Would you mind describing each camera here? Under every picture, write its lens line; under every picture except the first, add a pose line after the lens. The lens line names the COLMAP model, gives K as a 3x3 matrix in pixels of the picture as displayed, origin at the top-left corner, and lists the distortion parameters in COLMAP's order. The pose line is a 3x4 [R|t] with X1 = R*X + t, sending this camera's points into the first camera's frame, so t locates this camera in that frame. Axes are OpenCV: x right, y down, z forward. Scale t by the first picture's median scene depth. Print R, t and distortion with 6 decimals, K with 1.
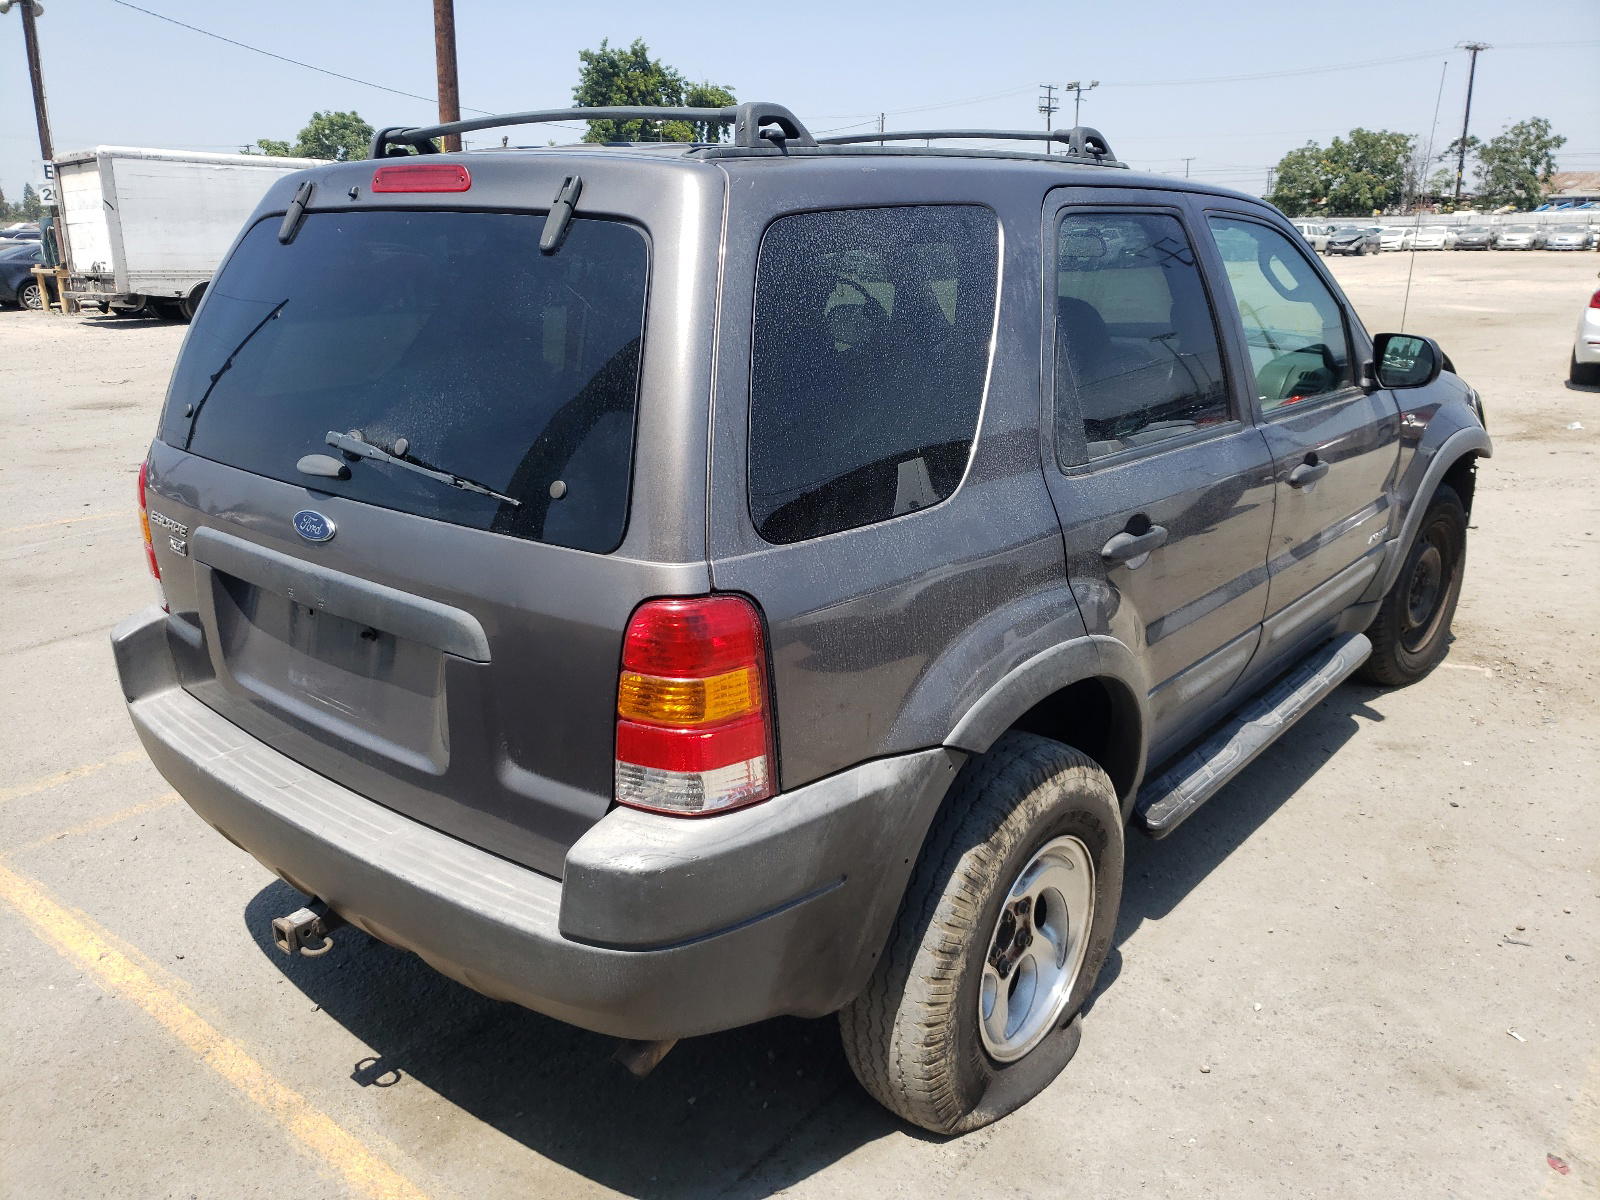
lens RADIAL K [[1219.6, 0, 800.0], [0, 1219.6, 600.0], [0, 0, 1]] dist [0.004161, 0.001131]
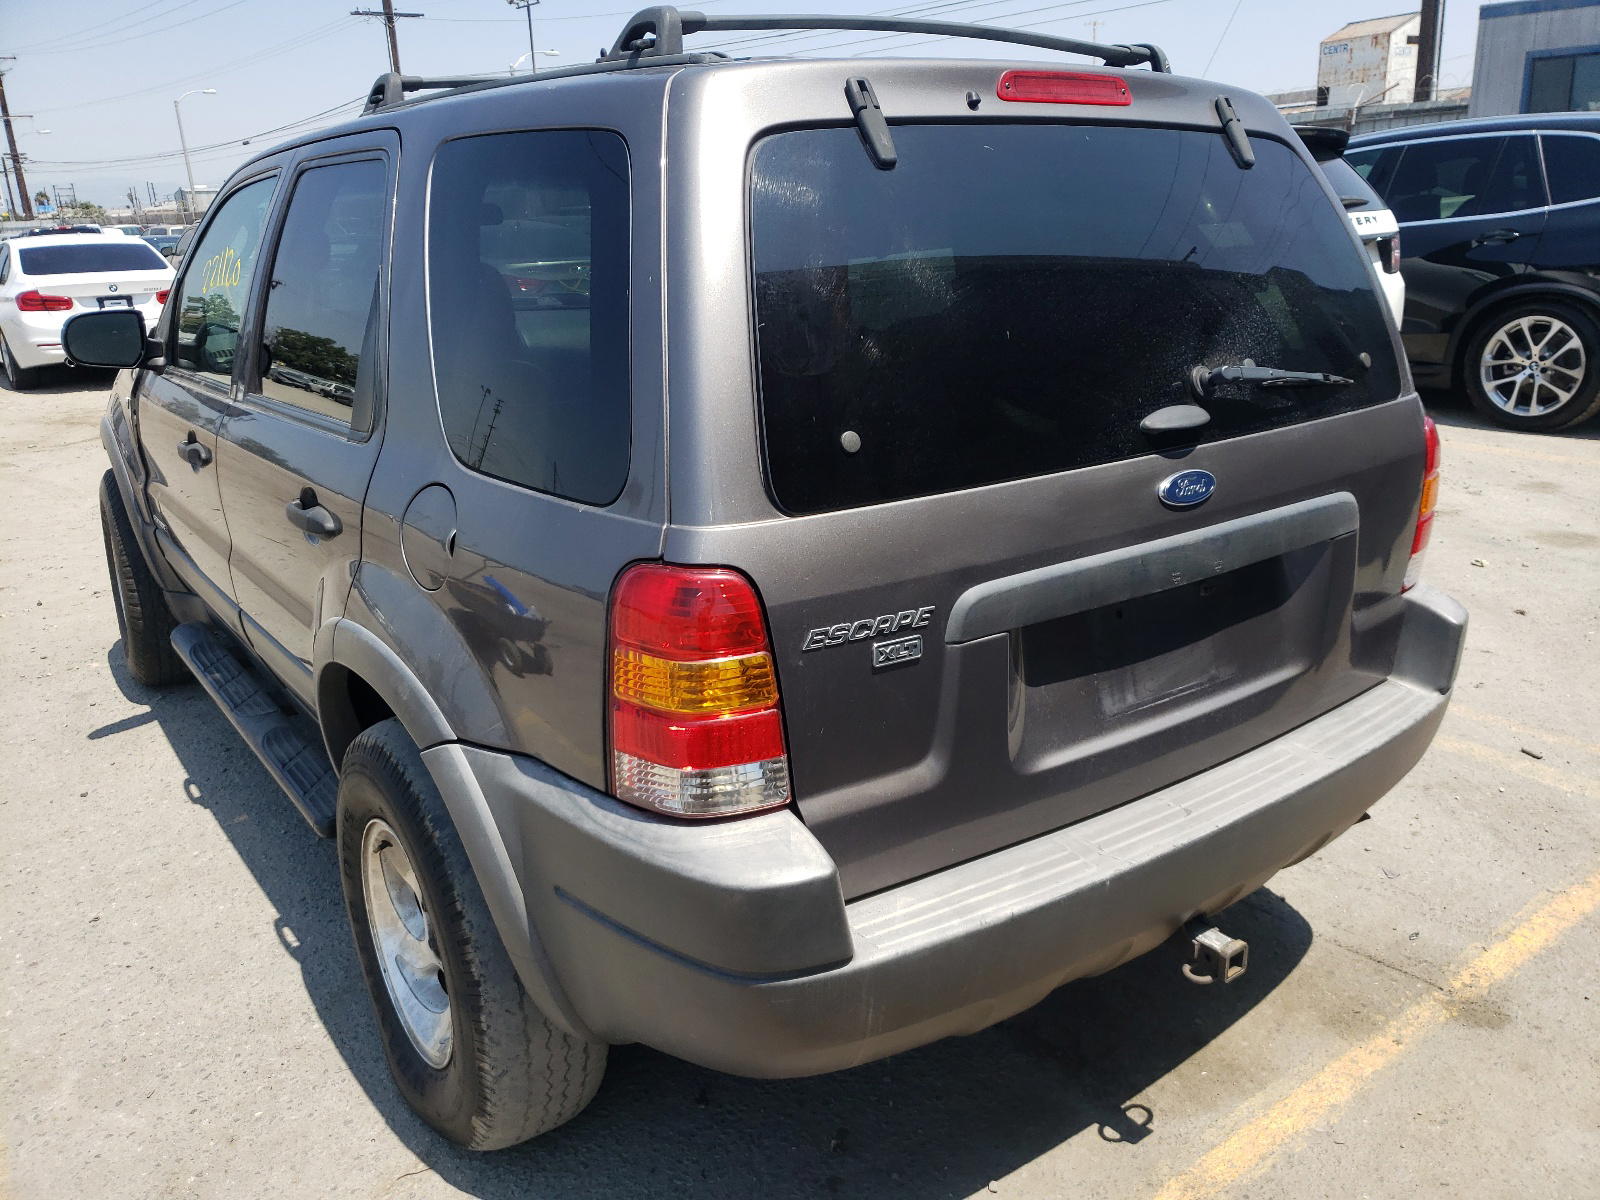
lens RADIAL K [[1219.6, 0, 800.0], [0, 1219.6, 600.0], [0, 0, 1]] dist [0.004161, 0.001131]
pose [[0.266836, -0.301961, 0.915215, -1.197833], [0.312197, 0.925523, 0.214339, -0.240050], [-0.911774, 0.228534, 0.341234, 0.908204]]
